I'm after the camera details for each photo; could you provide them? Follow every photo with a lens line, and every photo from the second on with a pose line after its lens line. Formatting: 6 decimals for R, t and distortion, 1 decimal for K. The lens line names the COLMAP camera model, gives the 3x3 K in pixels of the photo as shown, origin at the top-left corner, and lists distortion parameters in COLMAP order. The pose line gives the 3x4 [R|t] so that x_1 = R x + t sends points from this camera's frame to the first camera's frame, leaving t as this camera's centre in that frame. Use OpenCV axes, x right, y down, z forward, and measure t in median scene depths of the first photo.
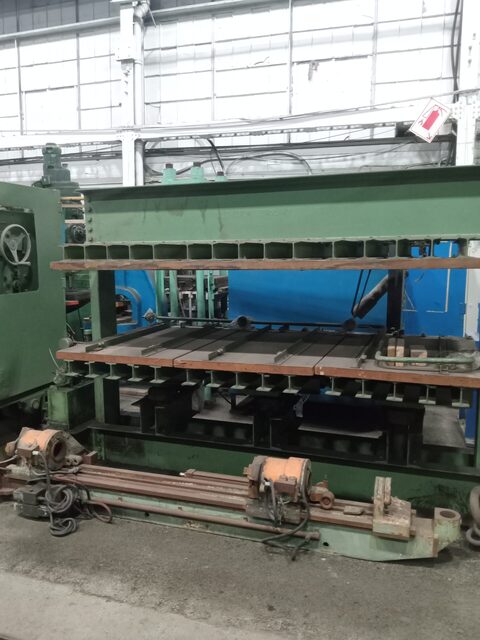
lens RADIAL K [[519.5, 0, 243.5], [0, 519.5, 316.9], [0, 0, 1]] dist [0.040280, -0.082815]
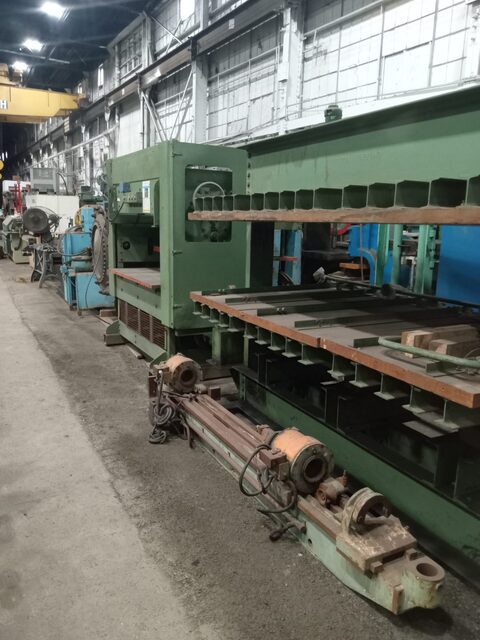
lens RADIAL K [[519.5, 0, 243.4], [0, 519.5, 316.2], [0, 0, 1]] dist [0.040280, -0.082815]
pose [[0.733112, 0.152028, -0.662899, 0.538748], [-0.113894, 0.988375, 0.100715, -0.009820], [0.670504, 0.001665, 0.741904, 0.251713]]
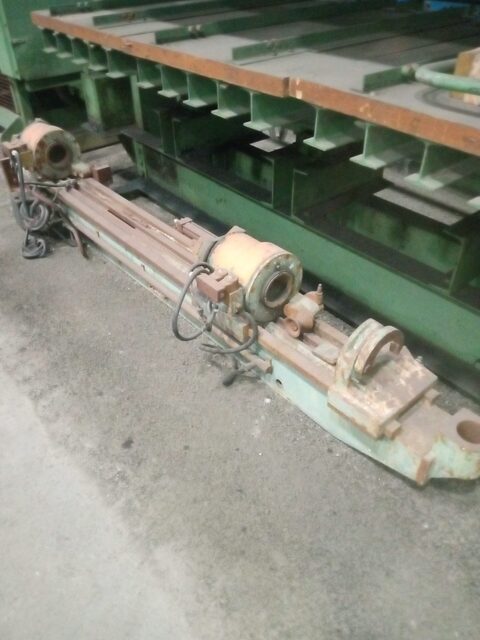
lens RADIAL K [[519.5, 0, 241.1], [0, 519.5, 316.4], [0, 0, 1]] dist [0.040280, -0.082815]
pose [[0.866443, 0.307522, -0.393329, 0.310215], [-0.062423, 0.848339, 0.525760, 0.030852], [0.495359, -0.430989, 0.754234, 0.479477]]
